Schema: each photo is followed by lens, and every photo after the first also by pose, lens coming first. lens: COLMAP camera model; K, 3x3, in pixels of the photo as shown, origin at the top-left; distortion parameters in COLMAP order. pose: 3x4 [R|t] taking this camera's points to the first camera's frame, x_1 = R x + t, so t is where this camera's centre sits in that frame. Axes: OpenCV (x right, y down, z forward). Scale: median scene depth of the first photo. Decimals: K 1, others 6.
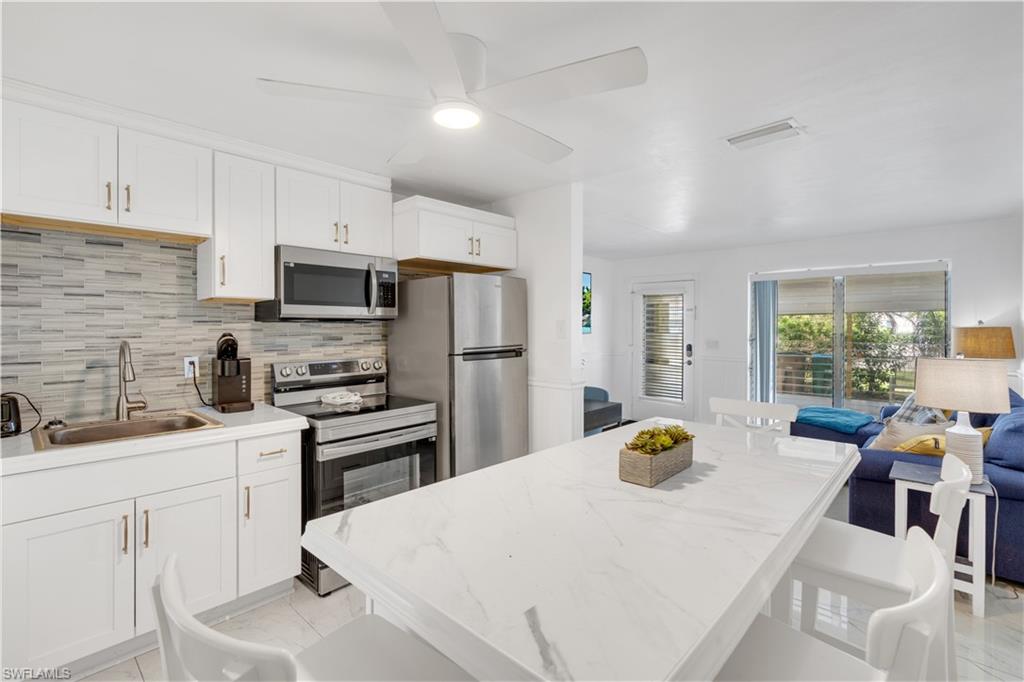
lens RADIAL K [[460.7, 0, 507.2], [0, 460.7, 329.9], [0, 0, 1]] dist [-0.002705, -0.000238]
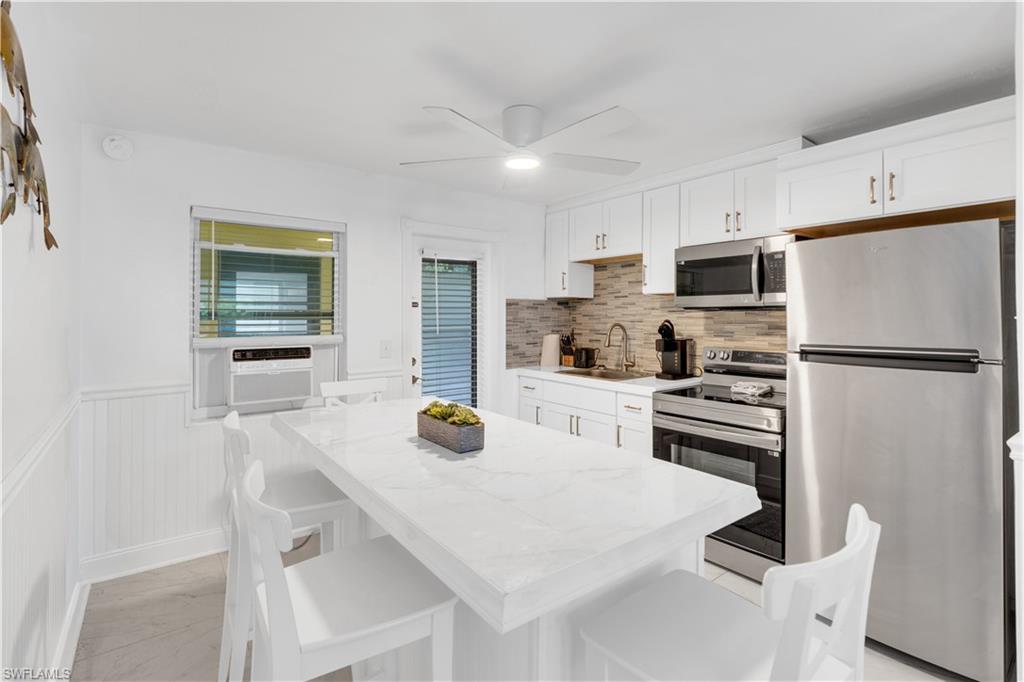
lens RADIAL K [[489.6, 0, 507.3], [0, 489.6, 315.5], [0, 0, 1]] dist [0.000990, 0.000119]
pose [[-0.154404, 0.002300, -0.988005, 0.854941], [-0.003642, 0.999989, 0.002897, -0.008019], [0.988001, 0.004046, -0.154394, 0.750532]]
